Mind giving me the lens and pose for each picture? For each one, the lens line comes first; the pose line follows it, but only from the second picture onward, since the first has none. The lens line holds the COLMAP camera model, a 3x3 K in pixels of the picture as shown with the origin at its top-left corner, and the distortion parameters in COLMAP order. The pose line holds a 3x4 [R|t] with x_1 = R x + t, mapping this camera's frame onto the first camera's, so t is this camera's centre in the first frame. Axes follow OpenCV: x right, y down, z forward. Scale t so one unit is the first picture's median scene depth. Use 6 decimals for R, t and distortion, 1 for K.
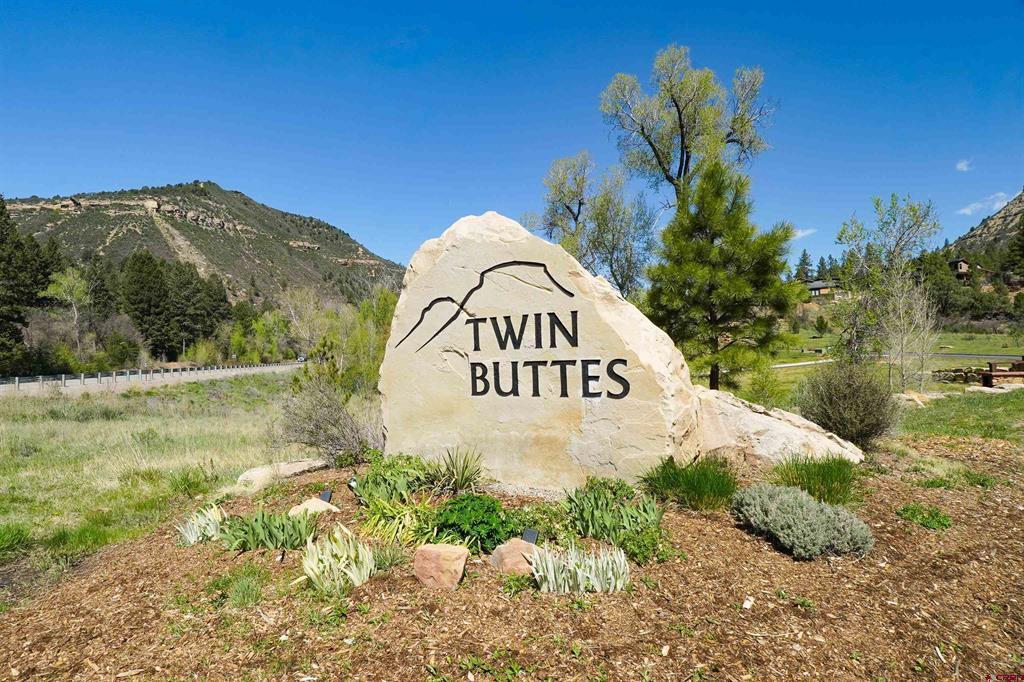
lens RADIAL K [[575.6, 0, 513.2], [0, 575.6, 341.5], [0, 0, 1]] dist [-0.000694, 0.000081]
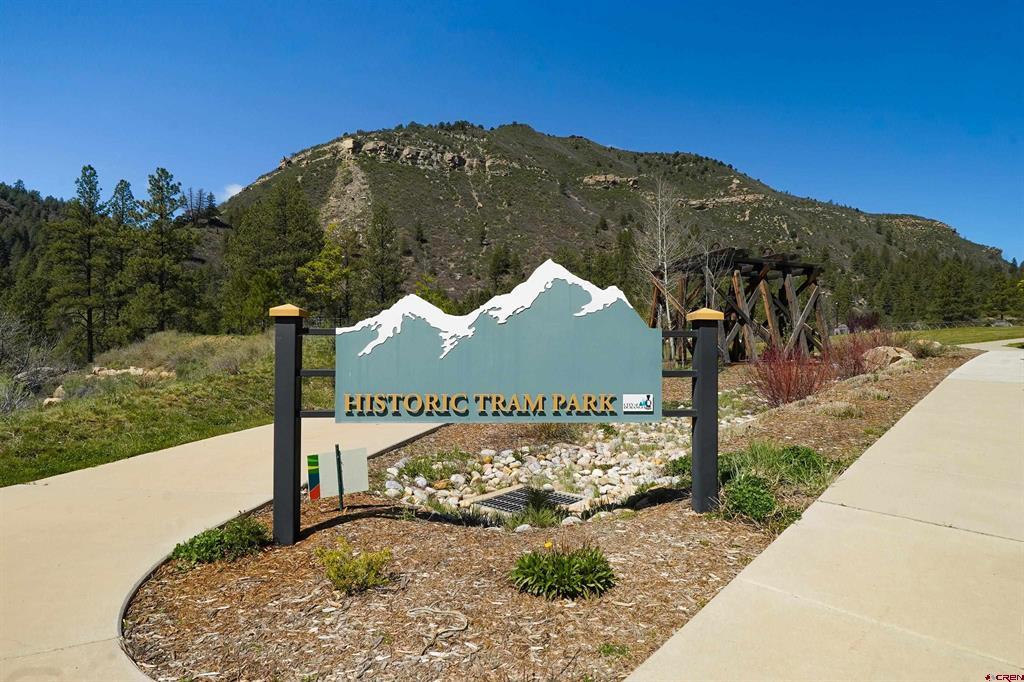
lens RADIAL K [[575.6, 0, 511.7], [0, 575.6, 339.5], [0, 0, 1]] dist [-0.000694, 0.000081]
pose [[0.670644, 0.000283, -0.741779, 0.036841], [0.005324, 0.999972, 0.005196, 0.001904], [0.741760, -0.007434, 0.670624, 0.645966]]
